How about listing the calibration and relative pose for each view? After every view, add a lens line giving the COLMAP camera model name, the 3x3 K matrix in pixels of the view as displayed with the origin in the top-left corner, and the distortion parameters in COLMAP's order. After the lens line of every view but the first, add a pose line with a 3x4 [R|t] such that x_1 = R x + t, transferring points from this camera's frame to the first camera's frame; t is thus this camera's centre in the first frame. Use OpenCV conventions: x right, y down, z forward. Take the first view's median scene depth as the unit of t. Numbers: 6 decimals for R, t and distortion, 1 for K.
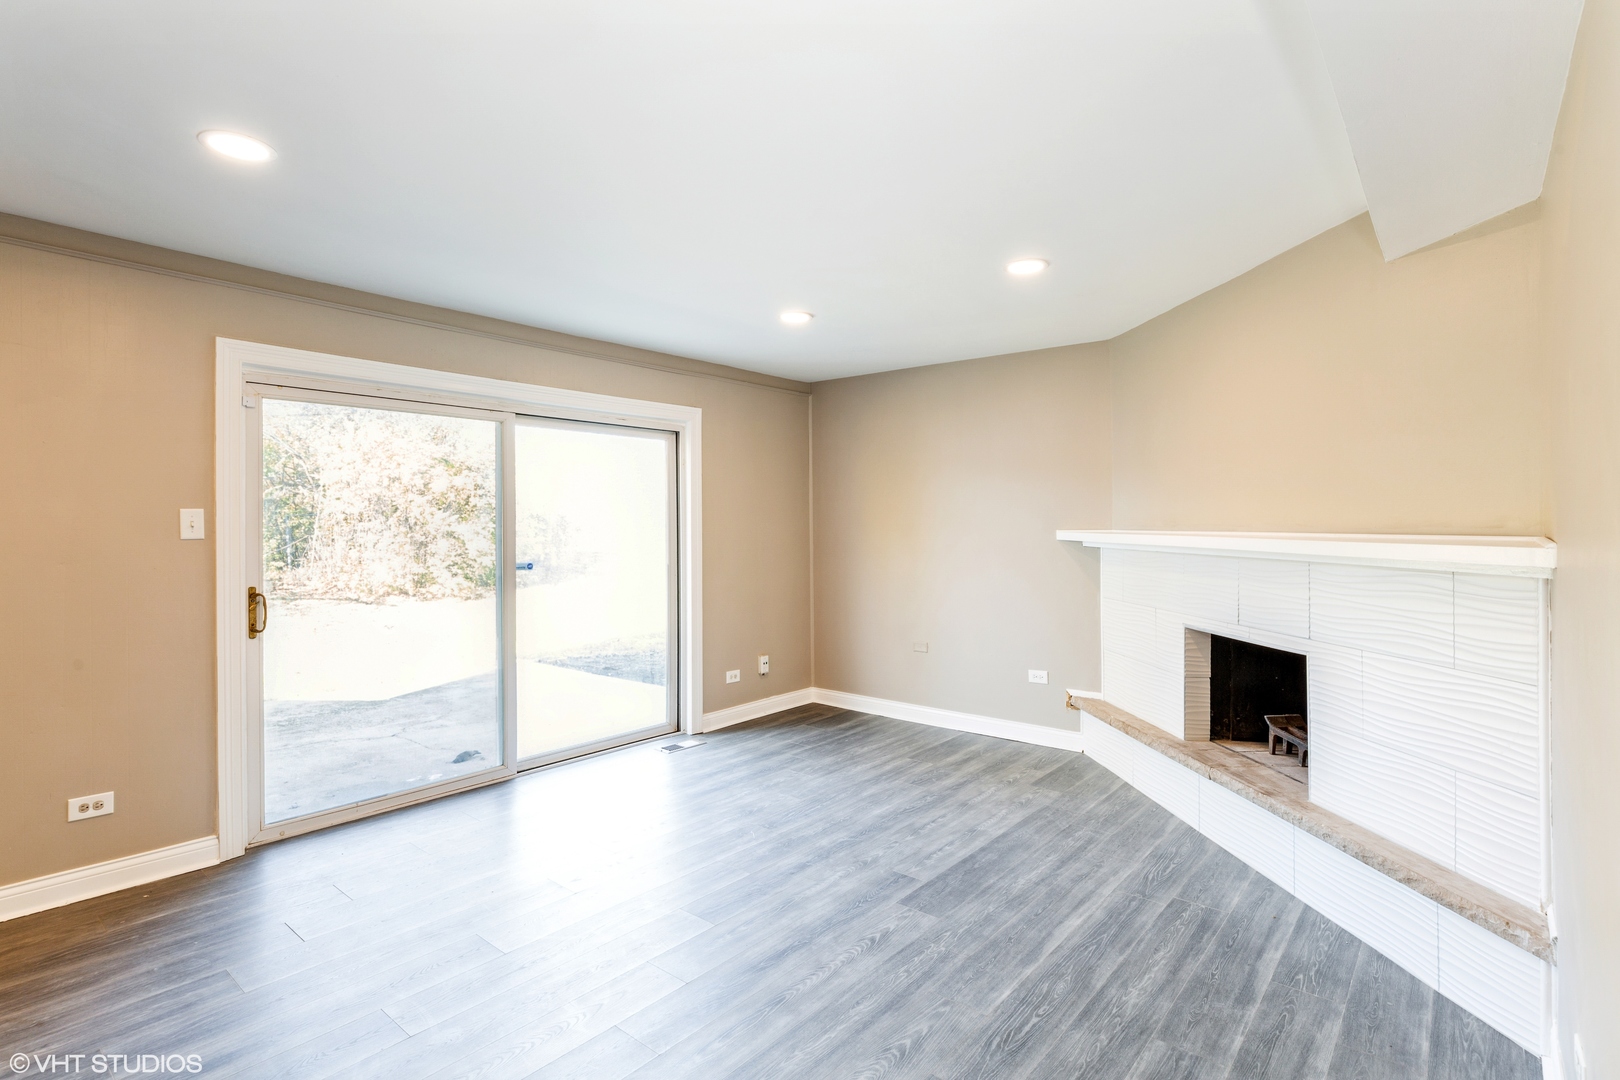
lens RADIAL K [[768.5, 0, 802.8], [0, 768.5, 529.1], [0, 0, 1]] dist [-0.000016, -0.000006]
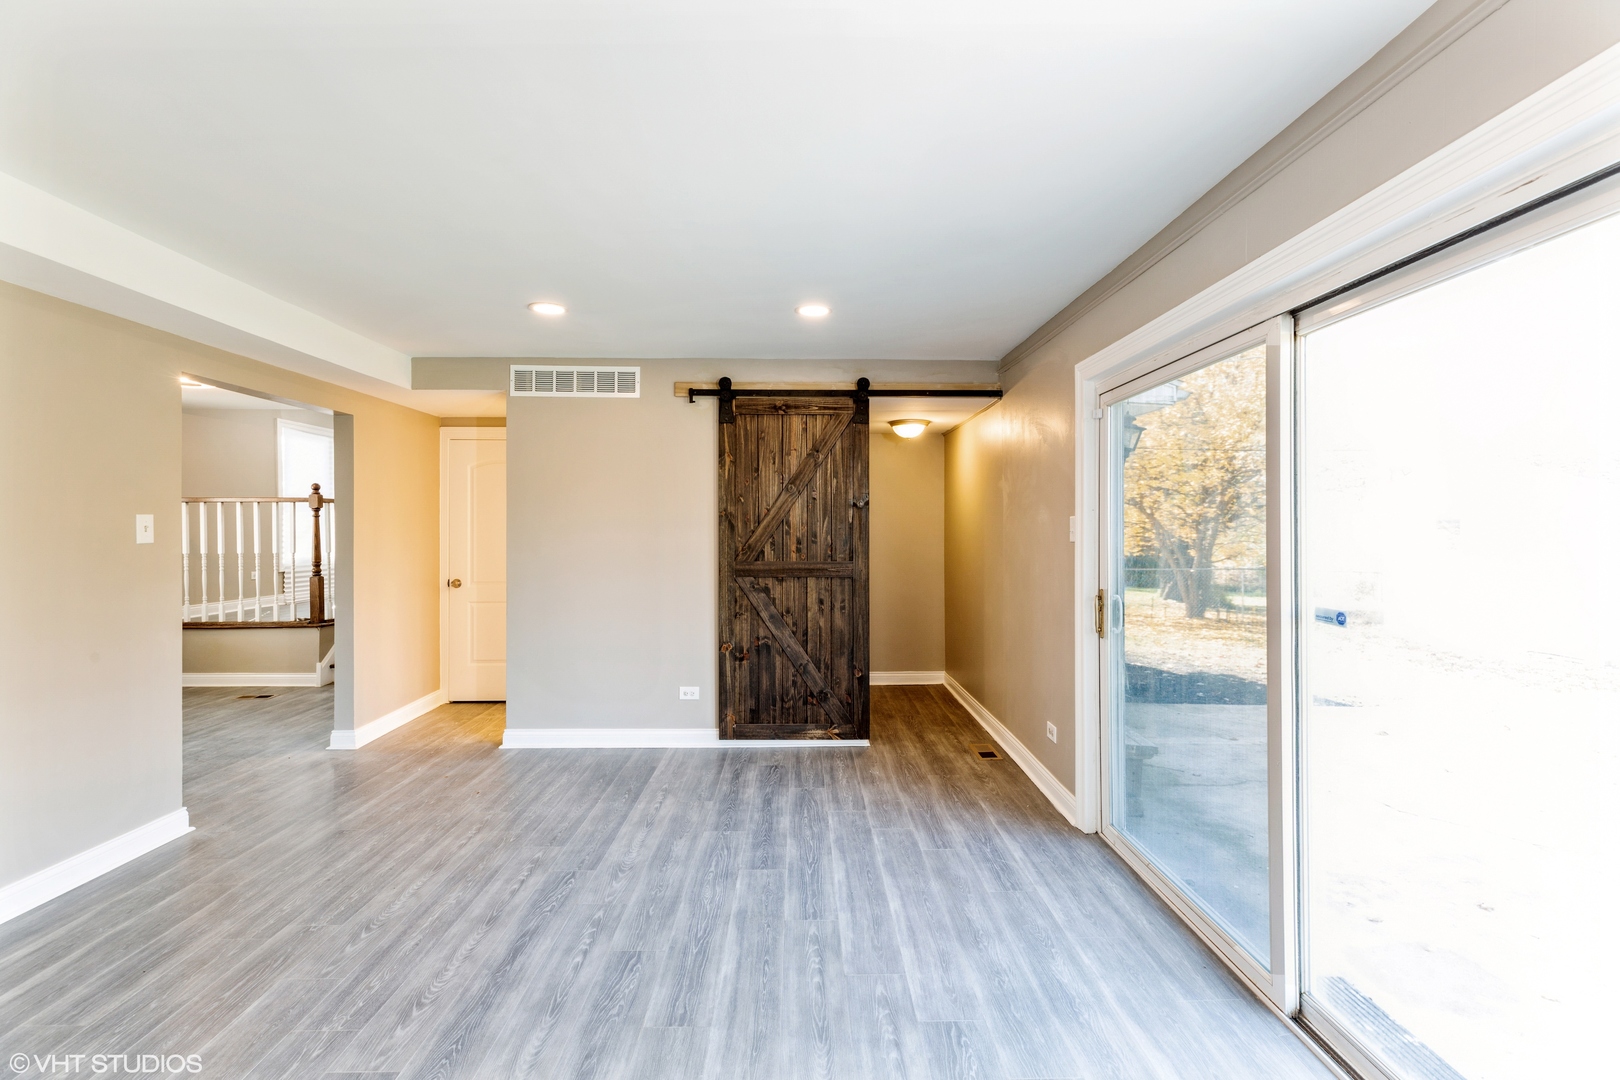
lens RADIAL K [[734.5, 0, 816.0], [0, 734.5, 521.7], [0, 0, 1]] dist [0.008726, -0.000209]
pose [[-0.741919, -0.004994, -0.670471, 0.261270], [-0.003531, 0.999987, -0.003541, -0.012008], [0.670480, -0.000260, -0.741928, 1.556120]]
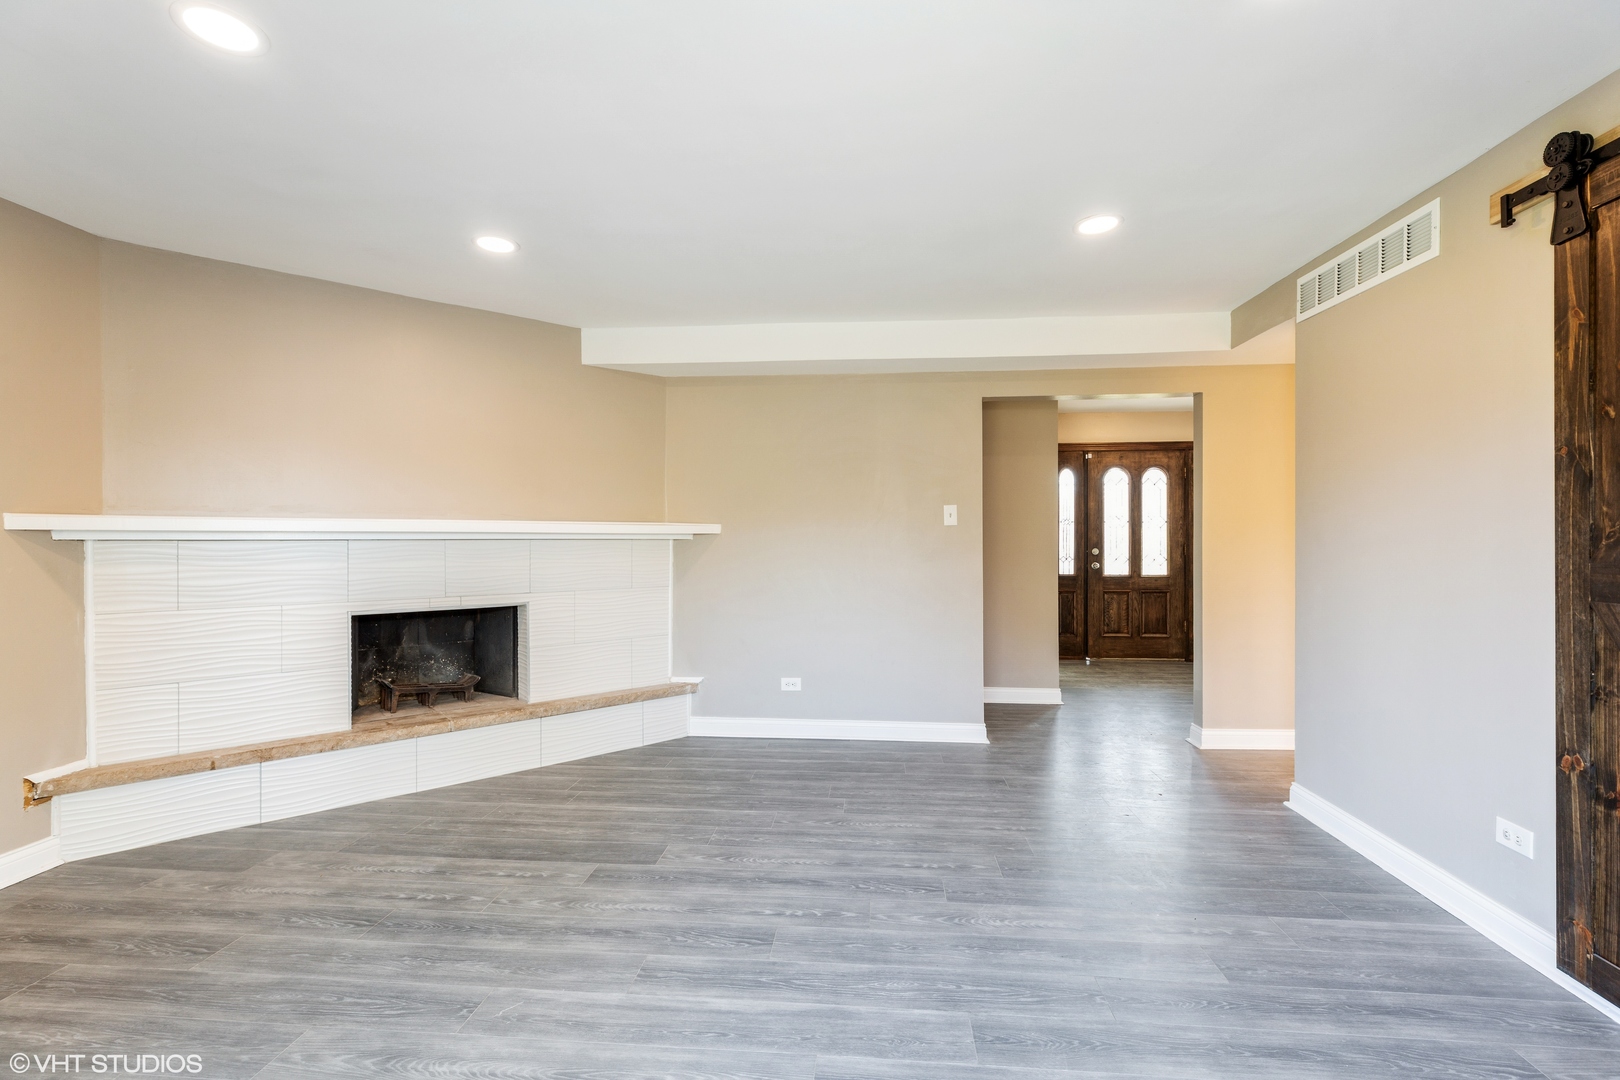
lens RADIAL K [[743.0, 0, 816.3], [0, 743.0, 538.5], [0, 0, 1]] dist [0.003753, 0.000309]
pose [[-0.578849, 0.001528, 0.815434, -0.738106], [0.006952, 0.999971, 0.003062, 0.035712], [-0.815405, 0.007441, -0.578842, 1.245595]]
